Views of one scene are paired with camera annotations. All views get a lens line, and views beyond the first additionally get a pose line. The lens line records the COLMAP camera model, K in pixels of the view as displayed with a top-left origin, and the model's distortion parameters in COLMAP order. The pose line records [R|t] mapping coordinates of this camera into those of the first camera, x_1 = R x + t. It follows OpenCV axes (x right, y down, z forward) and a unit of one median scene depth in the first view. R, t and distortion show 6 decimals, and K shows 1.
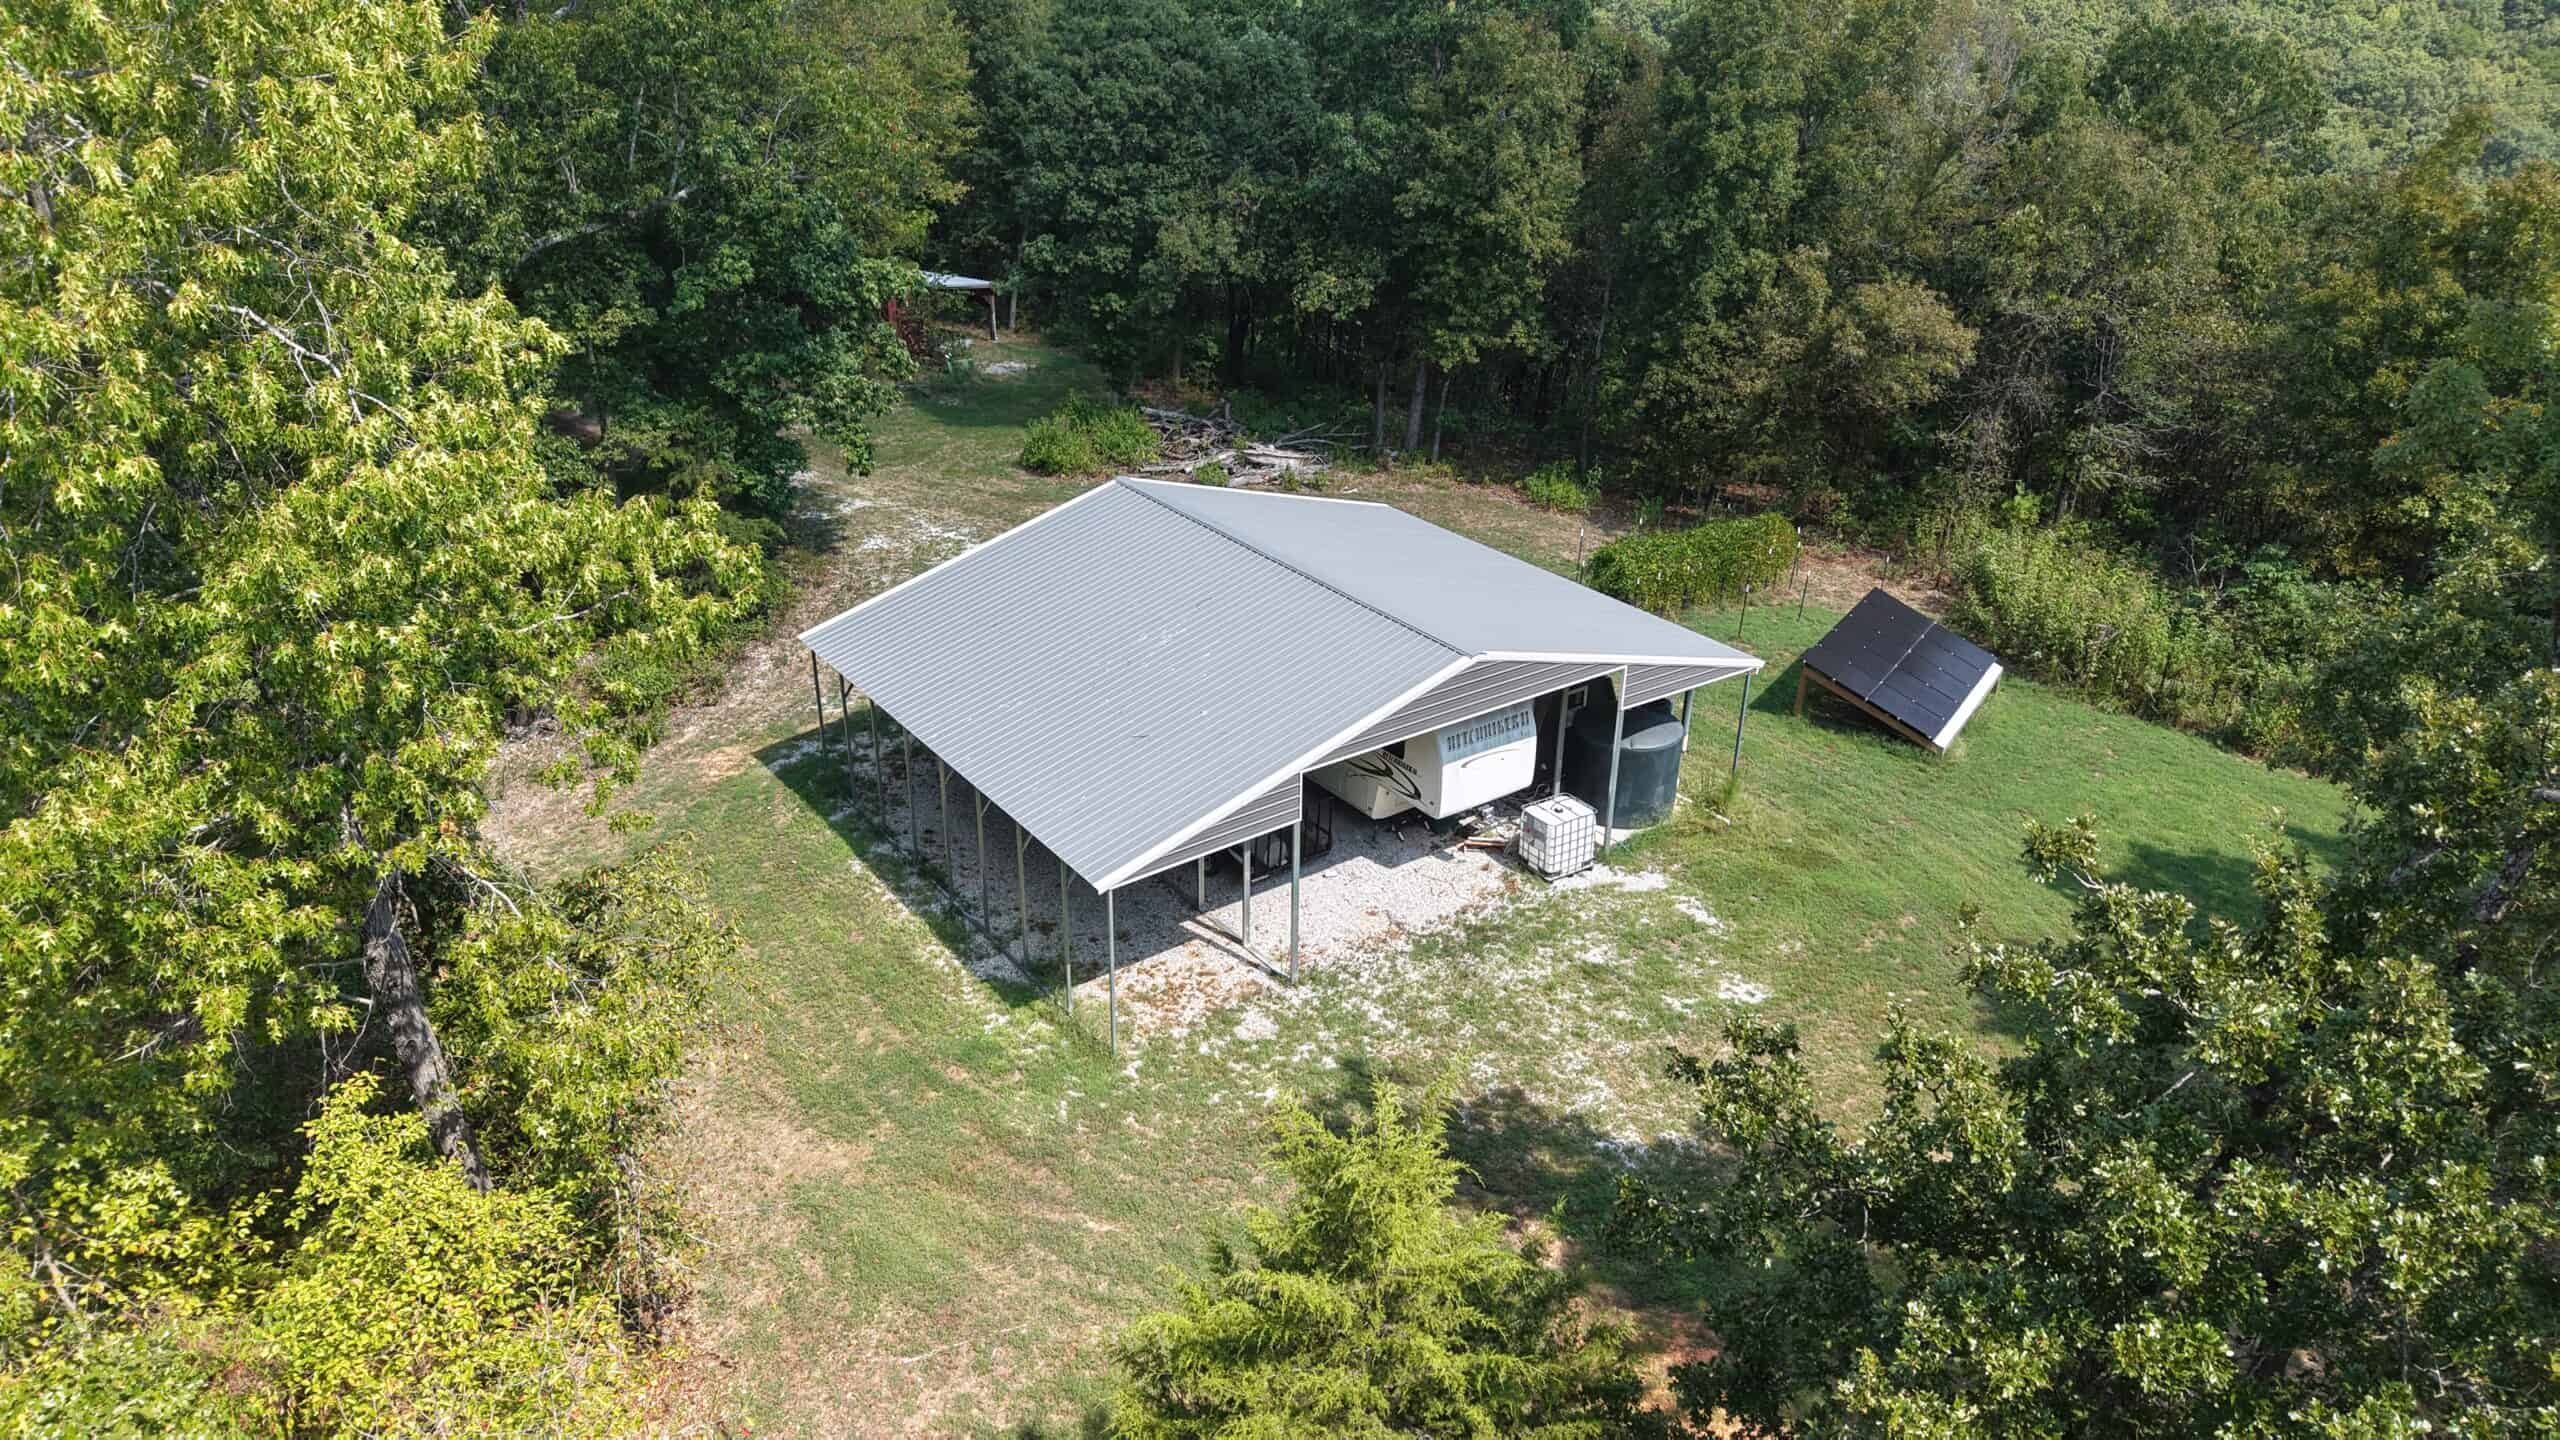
lens RADIAL K [[1724.4, 0, 1256.3], [0, 1724.4, 721.3], [0, 0, 1]] dist [0.061304, -0.136738]
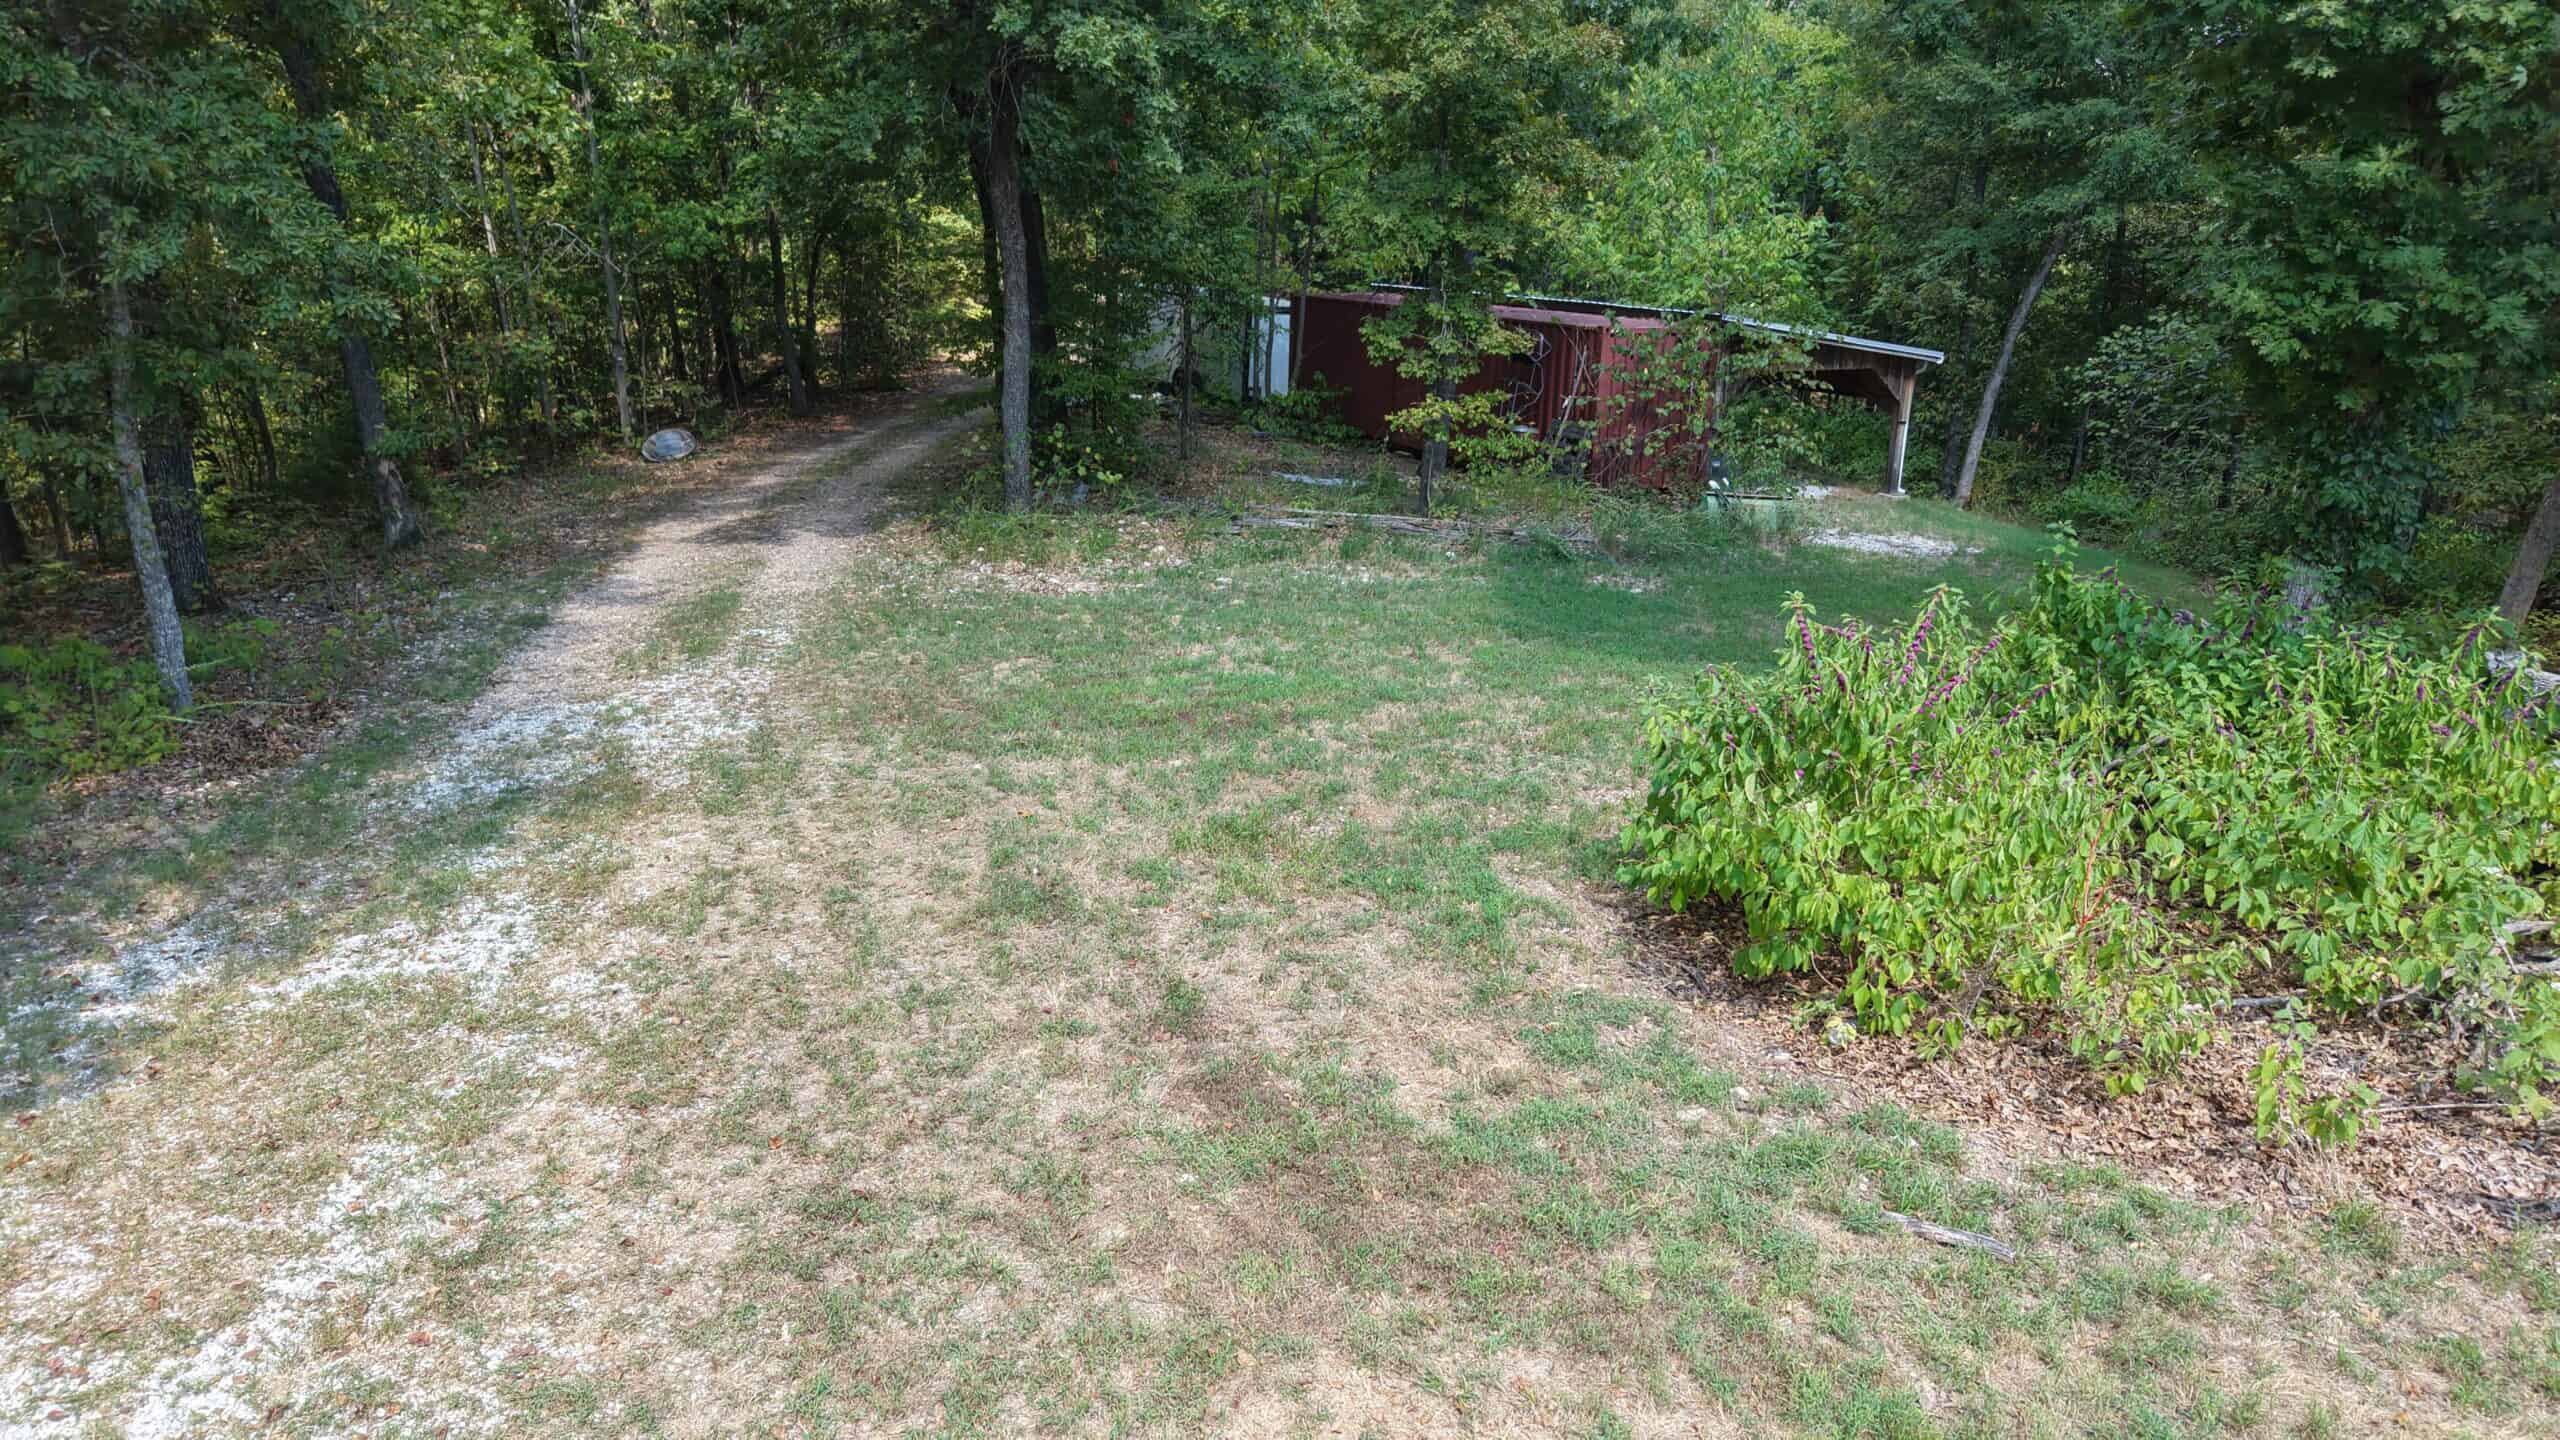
lens RADIAL K [[1620.8, 0, 1280.0], [0, 1620.8, 720.0], [0, 0, 1]] dist [-0.035499, 0.034173]
pose [[0.828833, 0.155569, -0.537433, -0.139940], [-0.240185, 0.966485, -0.090650, -0.234332], [0.505318, 0.204217, 0.838420, 1.425198]]
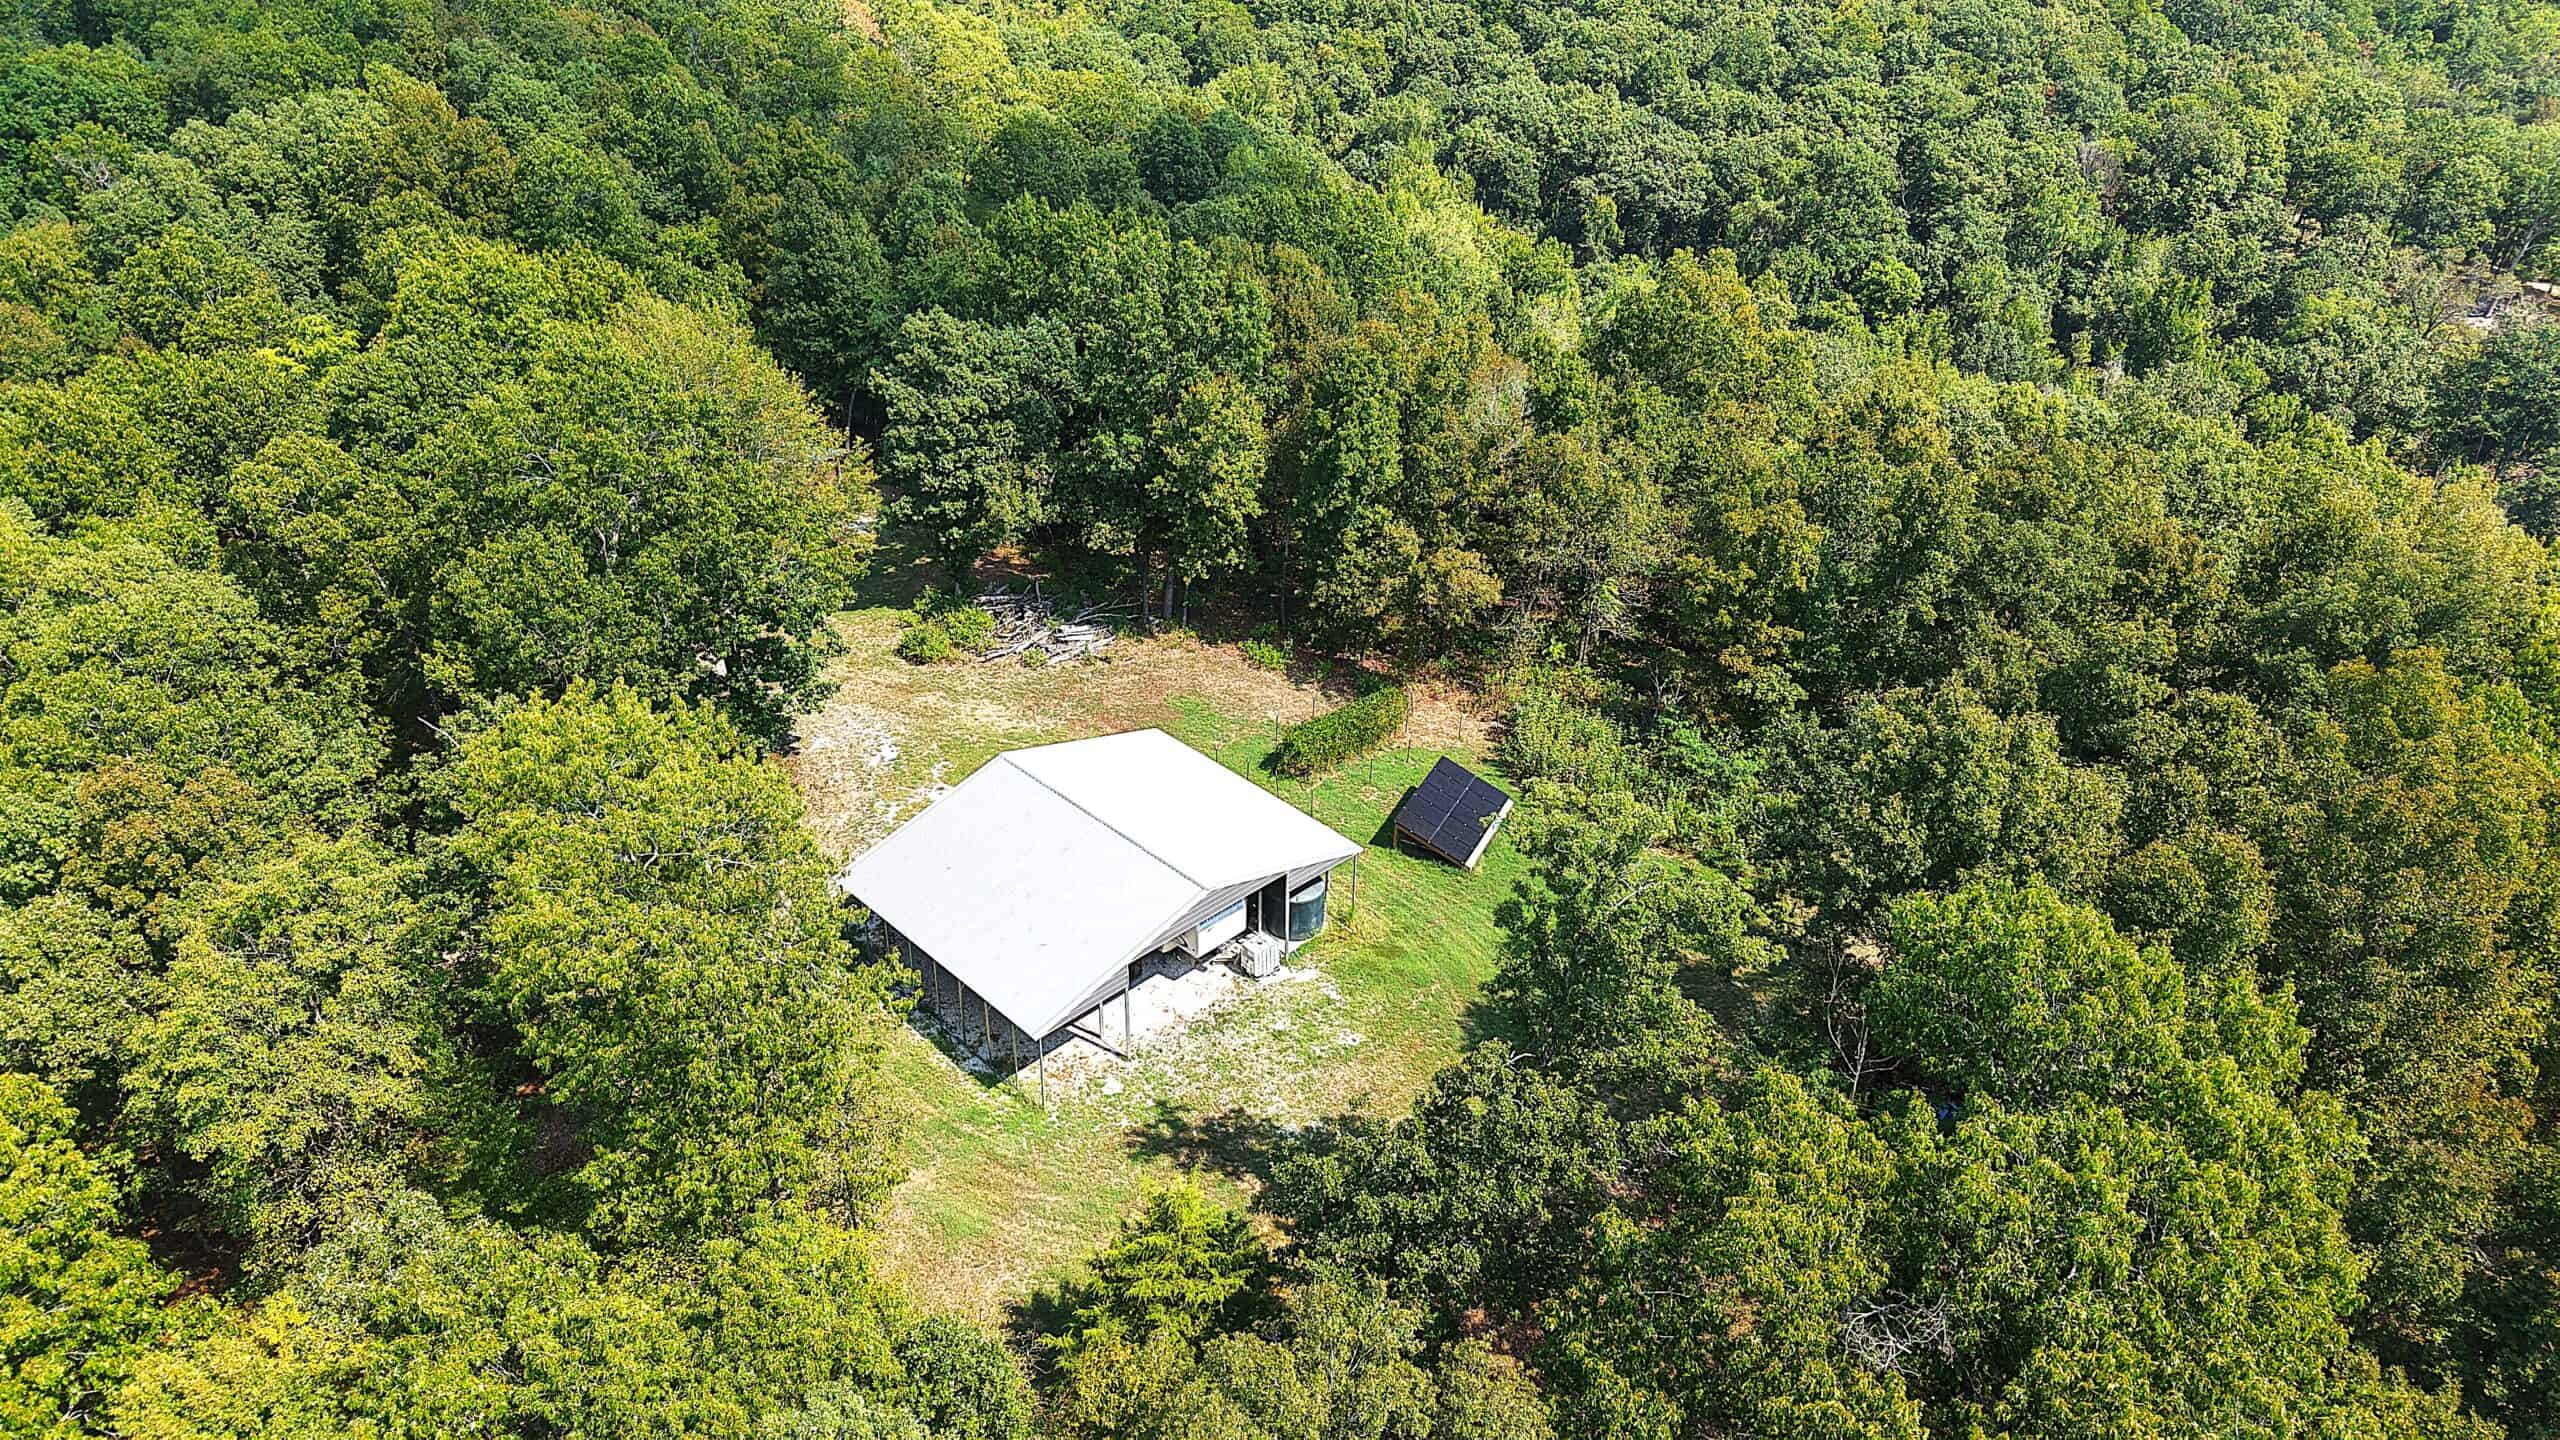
lens RADIAL K [[1752.0, 0, 1310.6], [0, 1752.0, 719.6], [0, 0, 1]] dist [0.005669, -0.013952]
pose [[0.985128, -0.076313, 0.153943, -0.046131], [0.060605, 0.992700, 0.104275, -0.376936], [-0.160776, -0.093394, 0.982562, -0.849417]]
